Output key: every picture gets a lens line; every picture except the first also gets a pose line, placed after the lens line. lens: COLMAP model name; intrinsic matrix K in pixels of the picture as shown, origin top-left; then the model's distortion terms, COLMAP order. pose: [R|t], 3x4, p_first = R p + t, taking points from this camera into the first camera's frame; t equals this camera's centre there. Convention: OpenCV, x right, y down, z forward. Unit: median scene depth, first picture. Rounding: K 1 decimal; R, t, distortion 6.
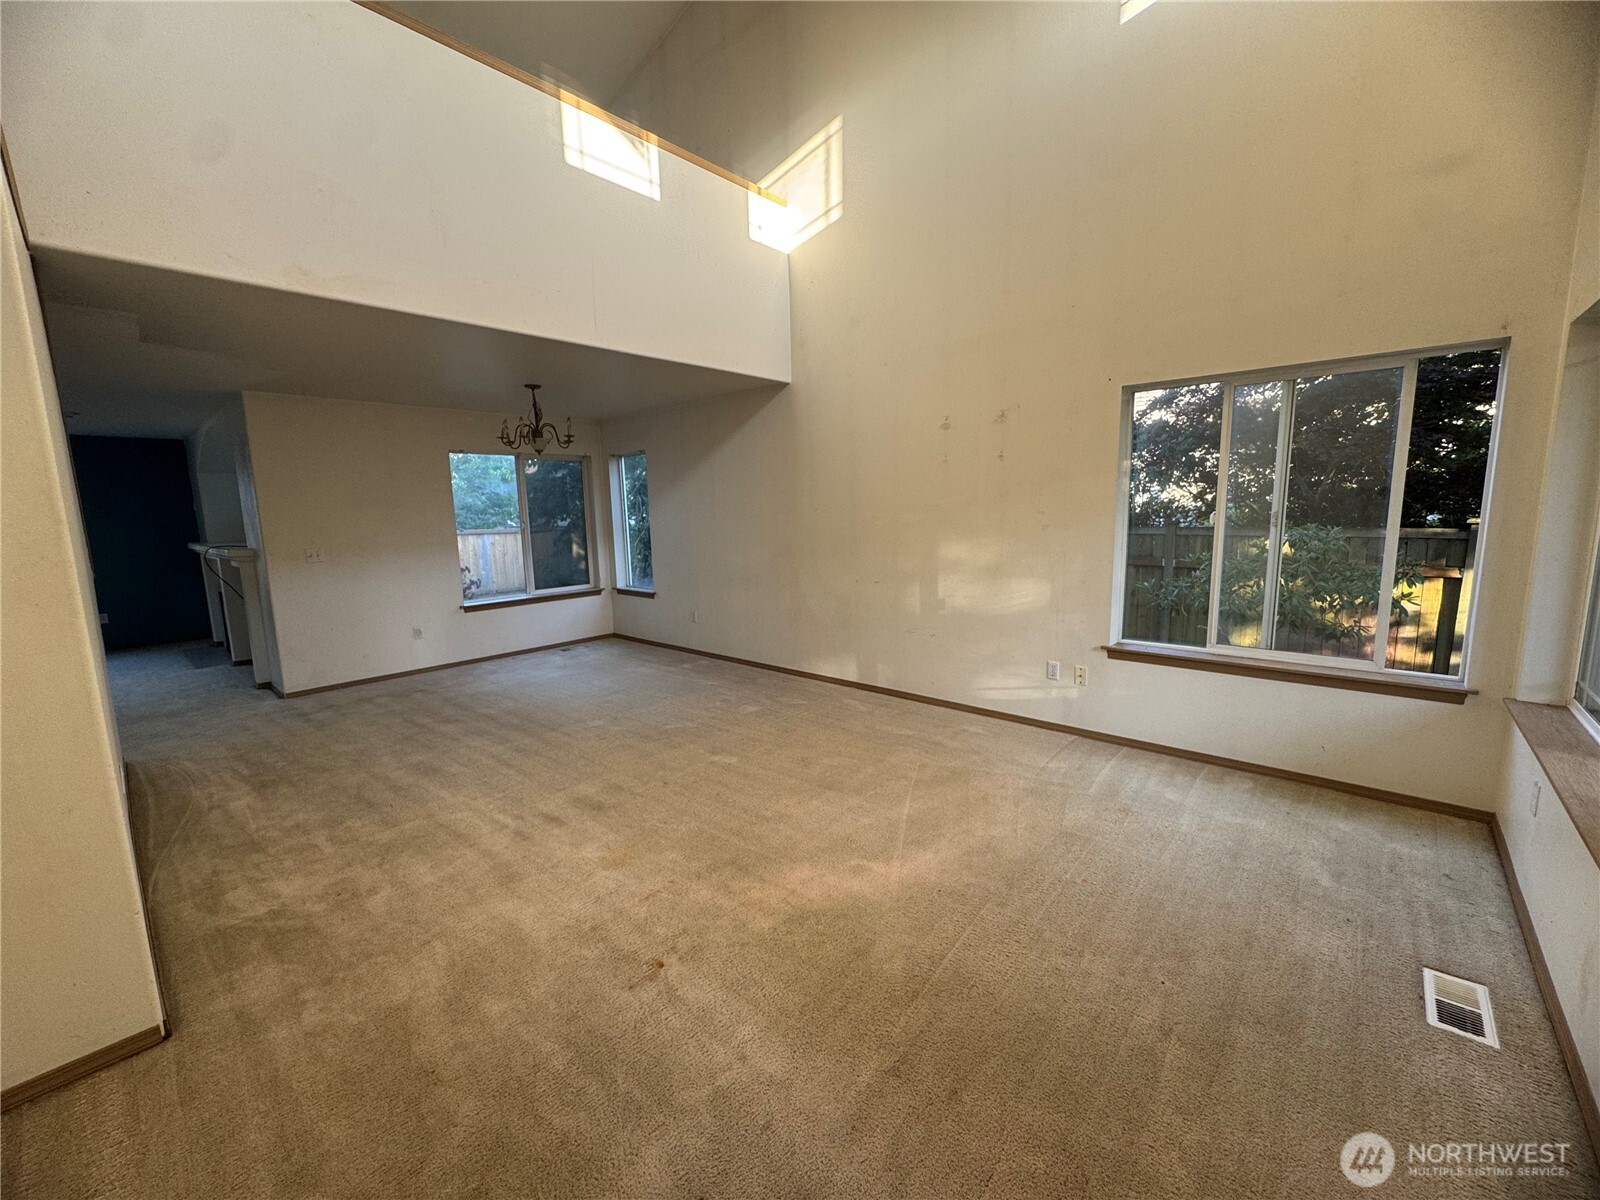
lens RADIAL K [[636.6, 0, 800.0], [0, 636.6, 600.0], [0, 0, 1]] dist [0.000805, -0.000008]
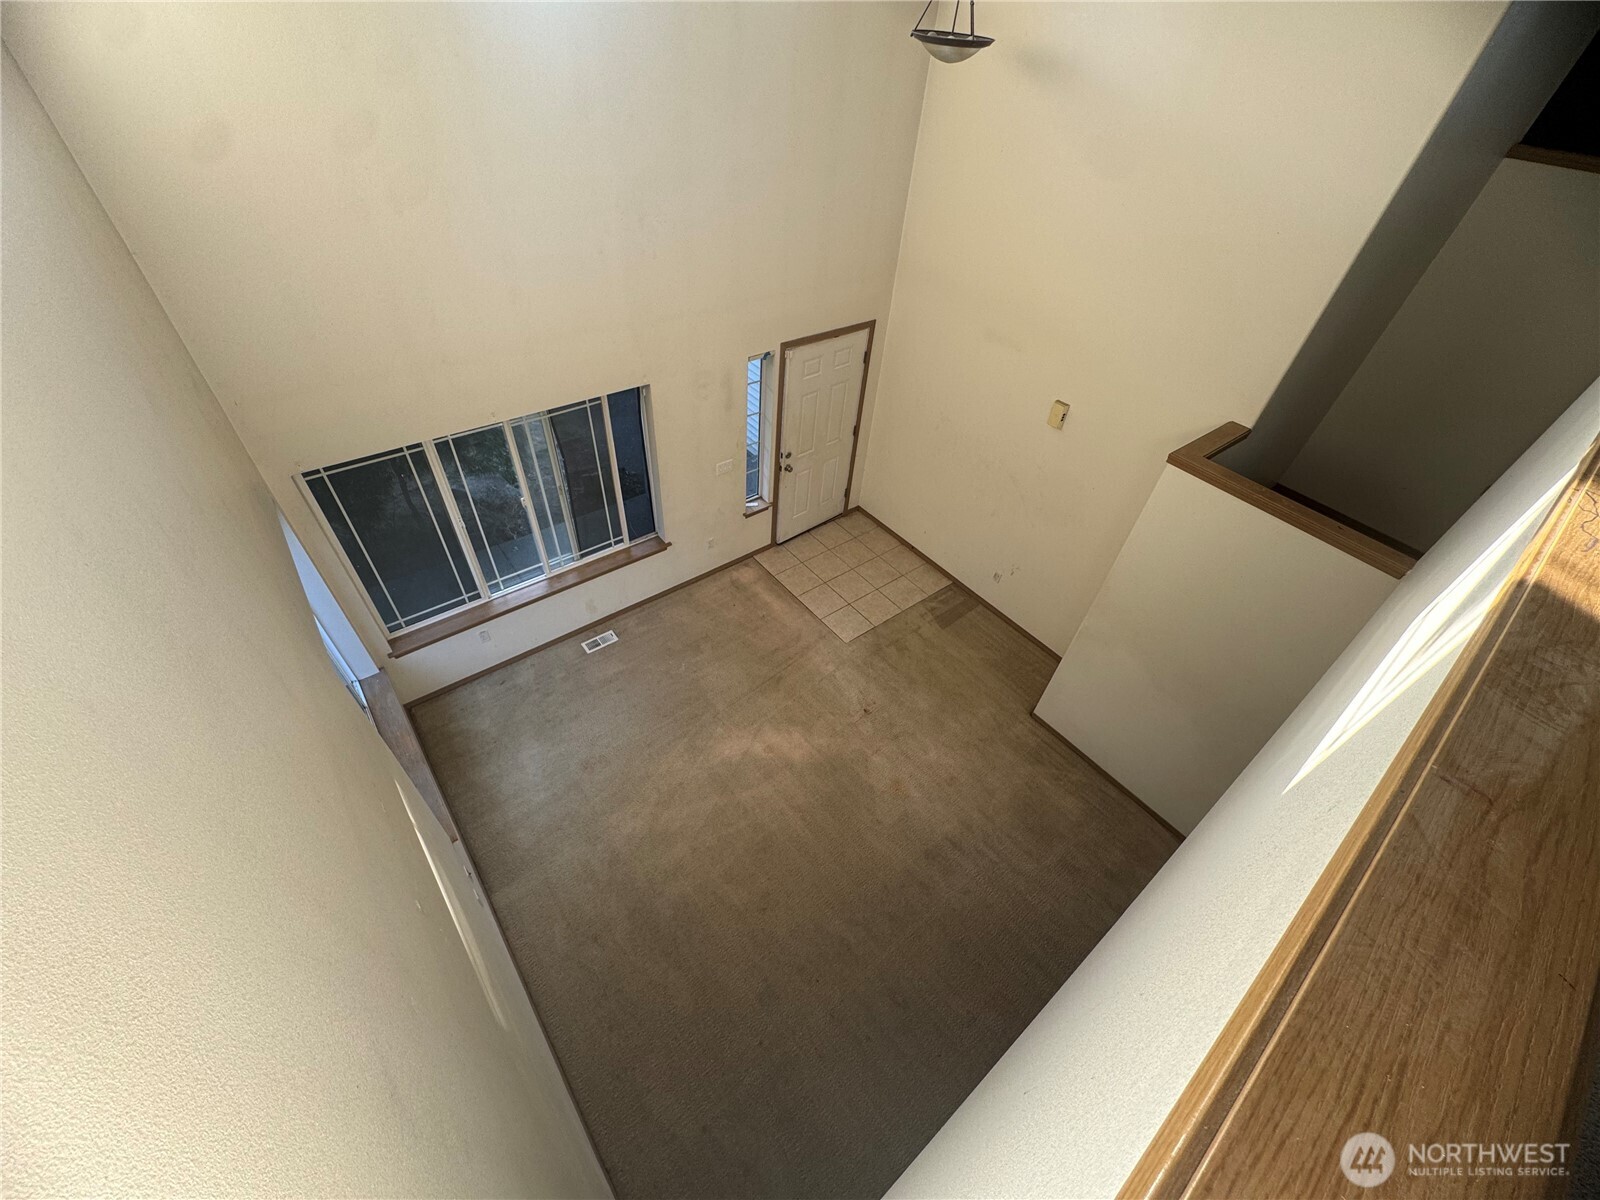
lens RADIAL K [[636.6, 0, 800.0], [0, 636.6, 600.0], [0, 0, 1]] dist [0.000805, -0.000008]
pose [[-0.985021, -0.147378, 0.089522, -0.066129], [-0.017764, 0.603123, 0.797450, -1.009222], [-0.171519, 0.783915, -0.596707, 1.310715]]
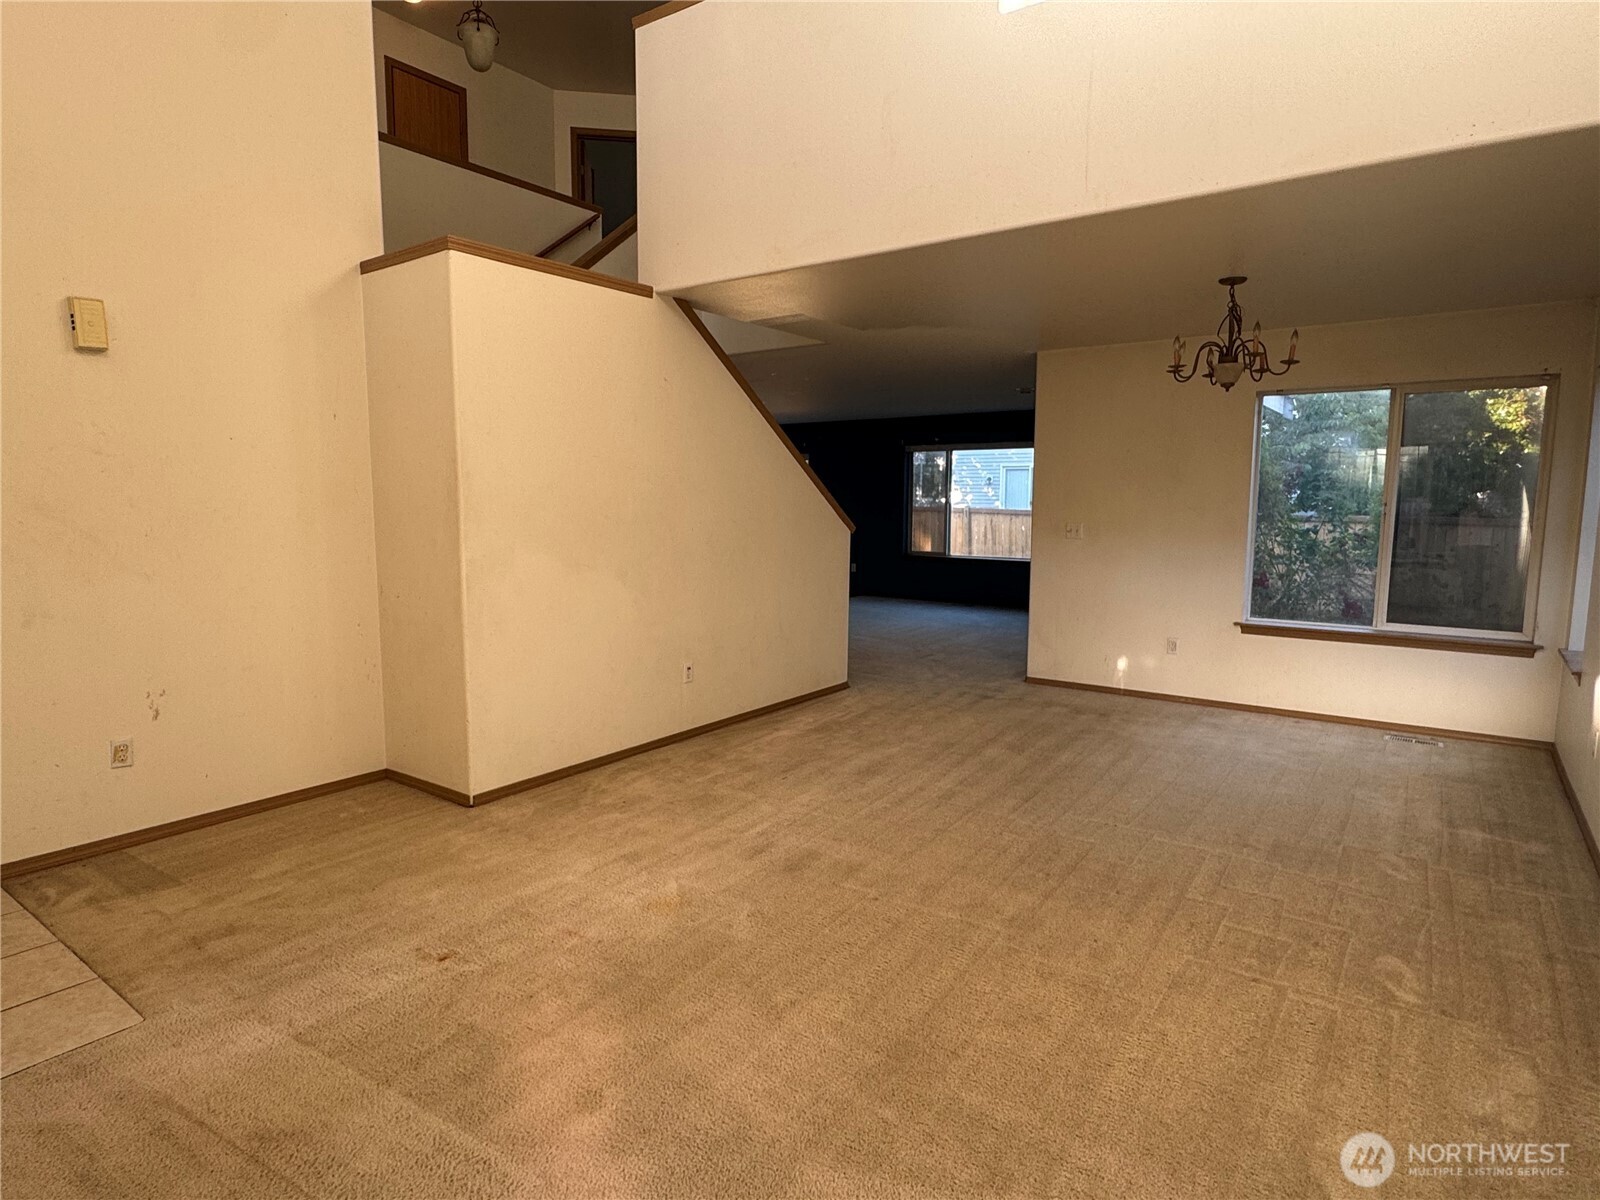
lens RADIAL K [[892.7, 0, 800.0], [0, 892.7, 600.0], [0, 0, 1]] dist [0.000725, -0.000634]
pose [[0.106681, 0.141947, -0.984109, 0.627295], [-0.151235, 0.980557, 0.125041, -0.112083], [0.982724, 0.135492, 0.126074, 0.761244]]
